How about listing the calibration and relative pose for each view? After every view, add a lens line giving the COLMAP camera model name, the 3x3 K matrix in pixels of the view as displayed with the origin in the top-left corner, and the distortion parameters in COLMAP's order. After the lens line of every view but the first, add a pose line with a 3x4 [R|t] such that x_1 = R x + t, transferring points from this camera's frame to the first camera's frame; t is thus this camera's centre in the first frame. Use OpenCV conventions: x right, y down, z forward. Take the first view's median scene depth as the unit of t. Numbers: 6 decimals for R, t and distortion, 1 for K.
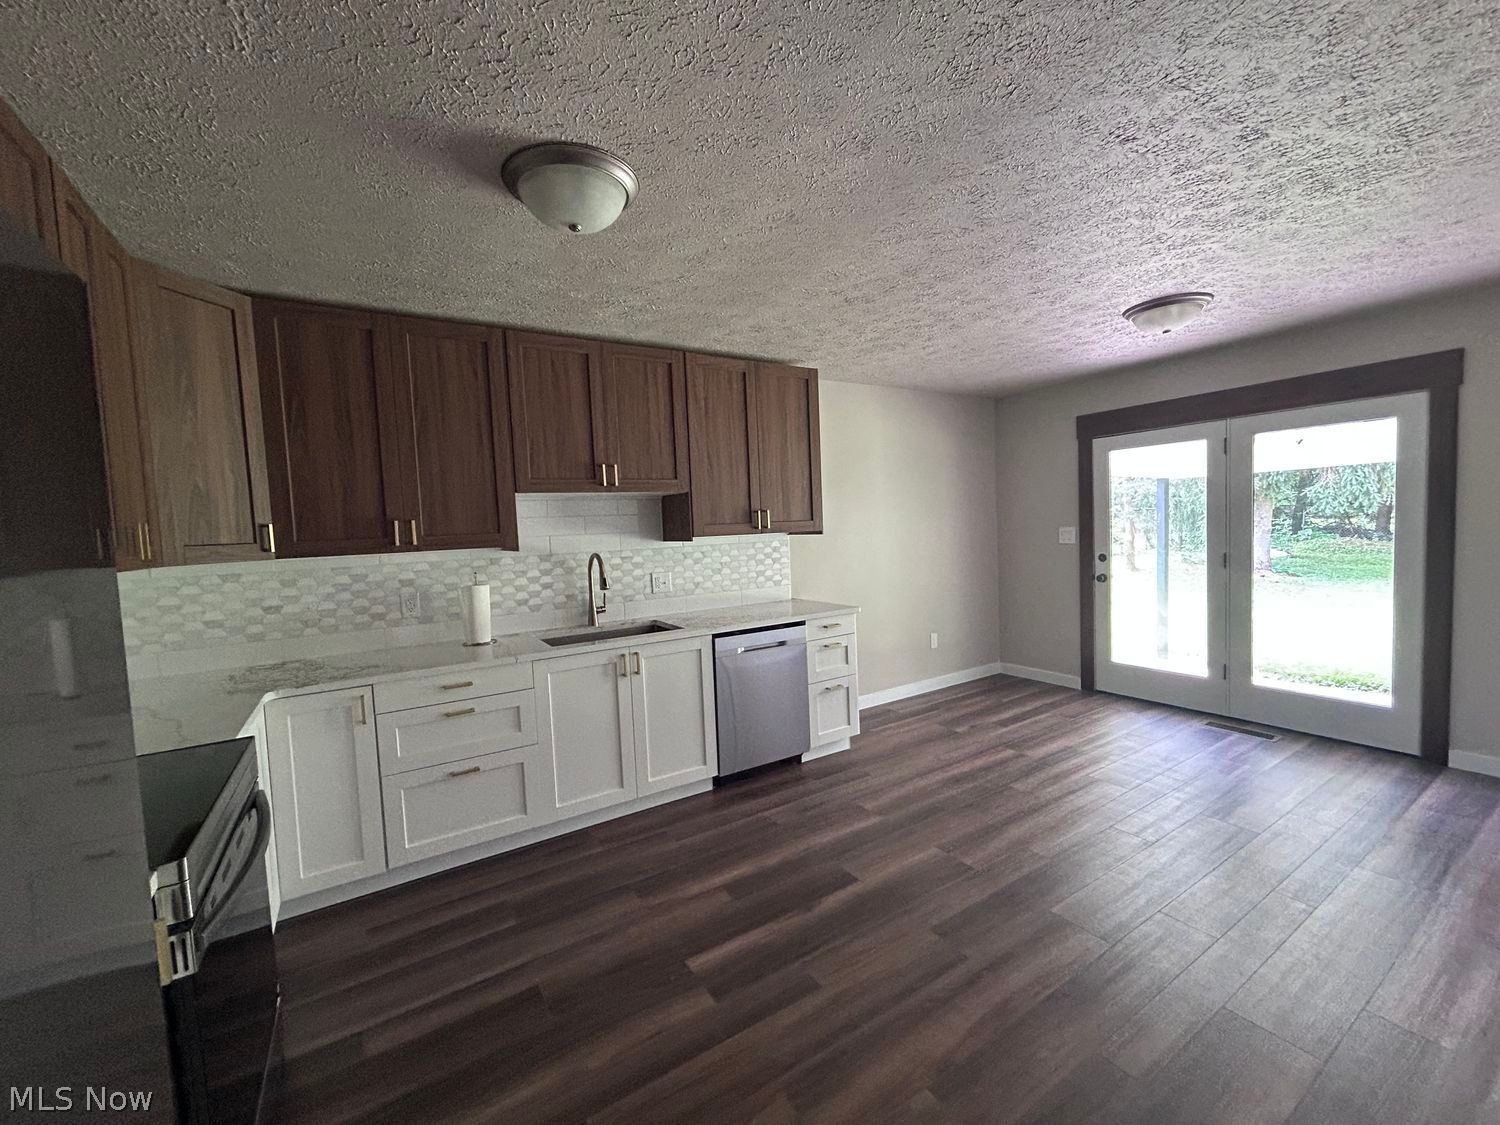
lens RADIAL K [[610.3, 0, 750.1], [0, 610.3, 562.9], [0, 0, 1]] dist [0.003077, 0.000531]
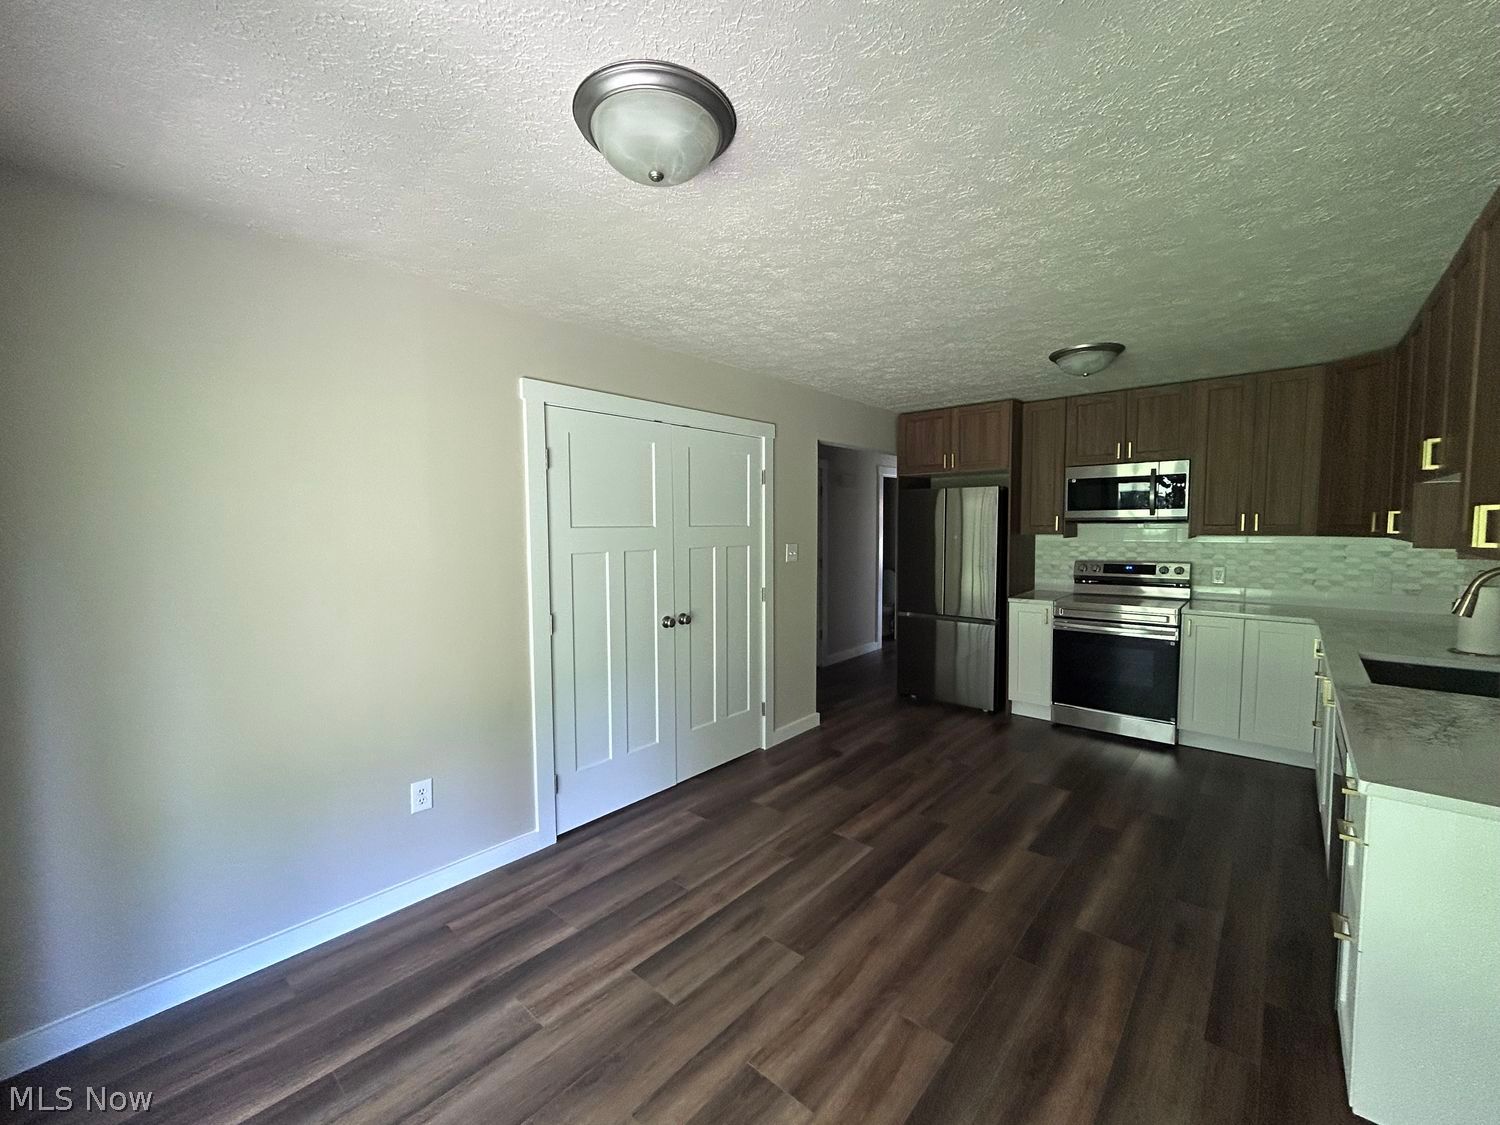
lens RADIAL K [[610.3, 0, 744.4], [0, 610.3, 565.2], [0, 0, 1]] dist [0.003077, 0.000531]
pose [[-0.959854, 0.069936, -0.271640, 0.750992], [0.031196, 0.989028, 0.144400, -0.144098], [0.278758, 0.130129, -0.951504, 1.470969]]
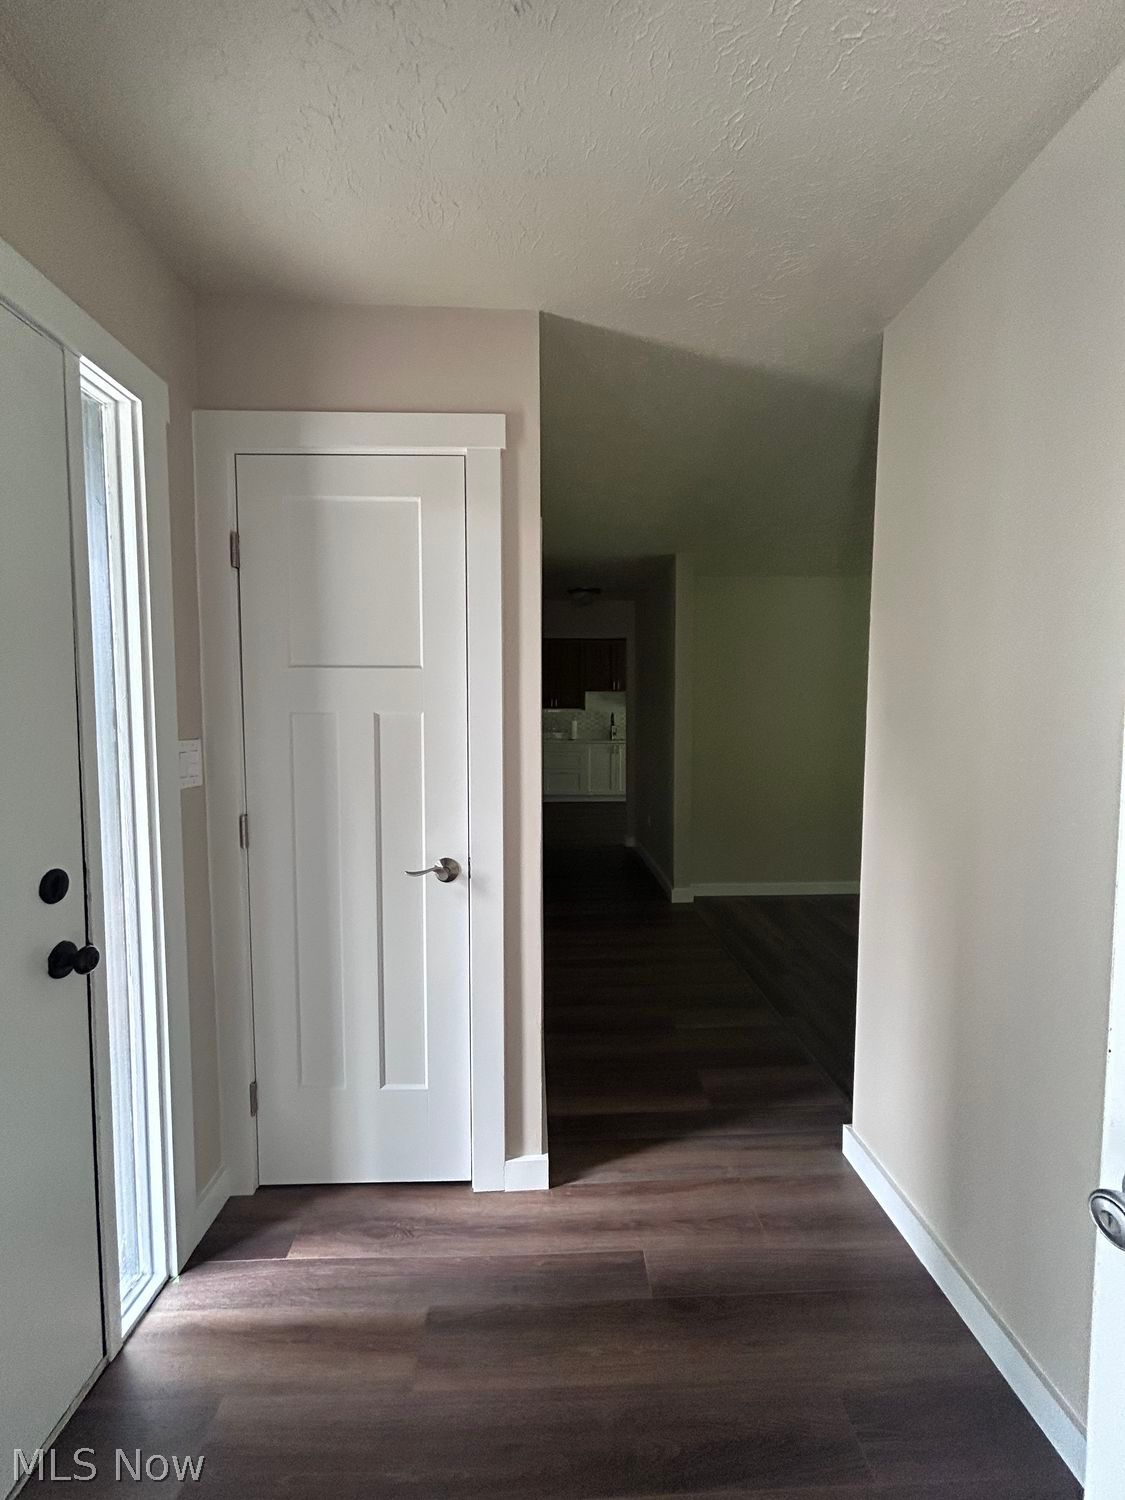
lens RADIAL K [[610.3, 0, 564.4], [0, 610.3, 745.4], [0, 0, 1]] dist [0.003077, 0.000531]
pose [[0.861243, 0.074606, -0.502688, 1.038557], [-0.069020, 0.997172, 0.029743, 0.070083], [0.503485, 0.009080, 0.863956, -1.630201]]
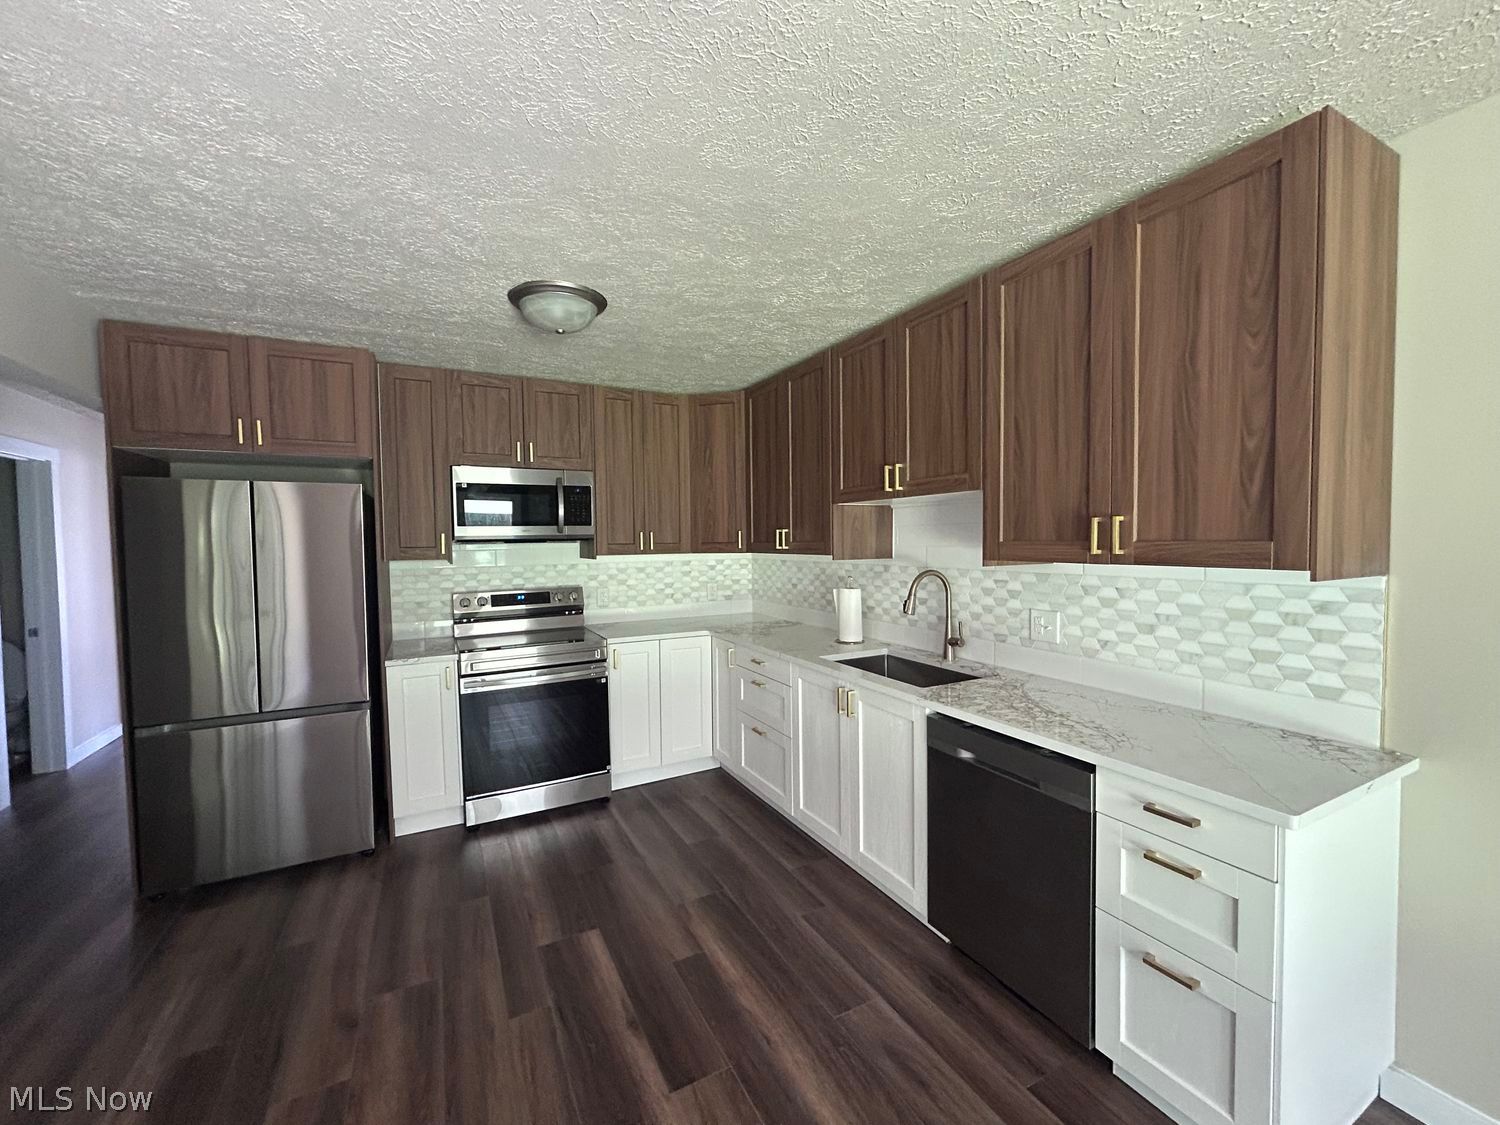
lens RADIAL K [[610.3, 0, 752.3], [0, 610.3, 562.7], [0, 0, 1]] dist [0.003077, 0.000531]
pose [[-0.079281, 0.082354, -0.993445, 0.619656], [-0.047484, 0.995138, 0.086284, -0.090697], [0.995721, 0.054014, -0.074985, 0.874667]]
